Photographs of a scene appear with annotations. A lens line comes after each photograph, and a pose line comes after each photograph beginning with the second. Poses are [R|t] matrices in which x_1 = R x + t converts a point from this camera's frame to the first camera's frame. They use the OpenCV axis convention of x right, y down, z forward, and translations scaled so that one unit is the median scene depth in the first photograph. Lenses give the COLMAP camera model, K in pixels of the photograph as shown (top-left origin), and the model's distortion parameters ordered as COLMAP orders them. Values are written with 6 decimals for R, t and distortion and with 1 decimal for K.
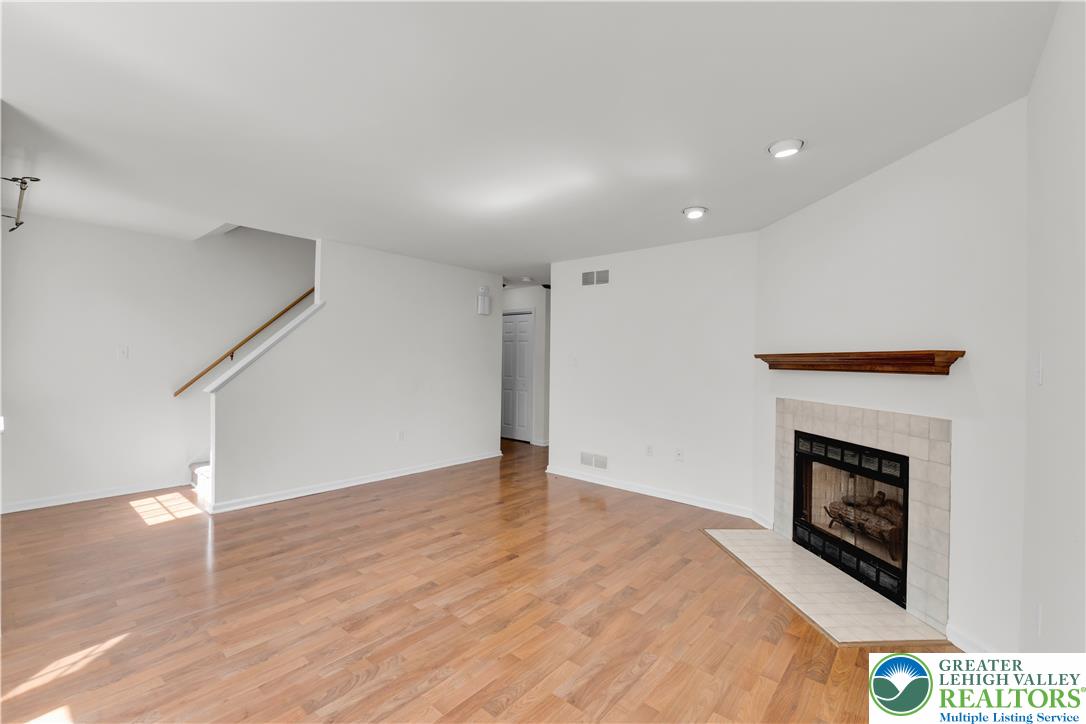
lens RADIAL K [[466.4, 0, 532.5], [0, 466.4, 354.3], [0, 0, 1]] dist [-0.000863, -0.003042]
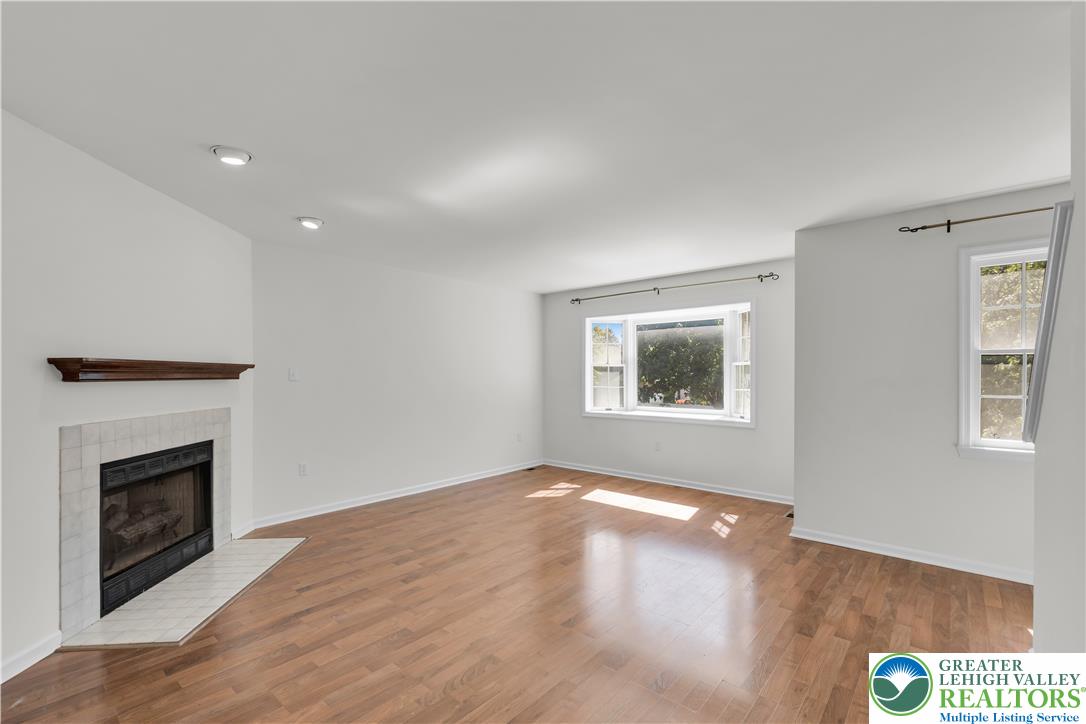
lens RADIAL K [[466.4, 0, 549.7], [0, 466.4, 372.0], [0, 0, 1]] dist [-0.000863, -0.003042]
pose [[-0.999729, -0.017504, -0.015365, -0.139480], [-0.017162, 0.999608, -0.022111, 0.027793], [0.015746, -0.021841, -0.999637, 2.023500]]
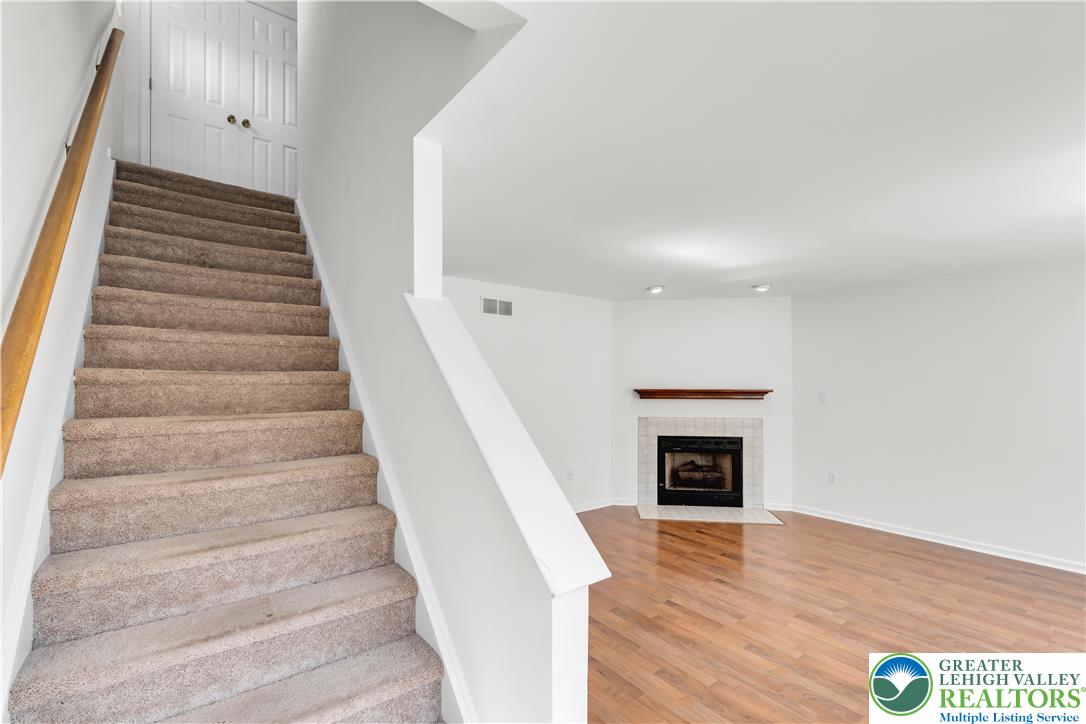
lens RADIAL K [[466.4, 0, 531.0], [0, 466.4, 375.2], [0, 0, 1]] dist [-0.000863, -0.003042]
pose [[0.207720, -0.008463, 0.978152, -1.296449], [-0.012372, 0.999860, 0.011279, -0.071611], [-0.978110, -0.014444, 0.207587, 1.282593]]
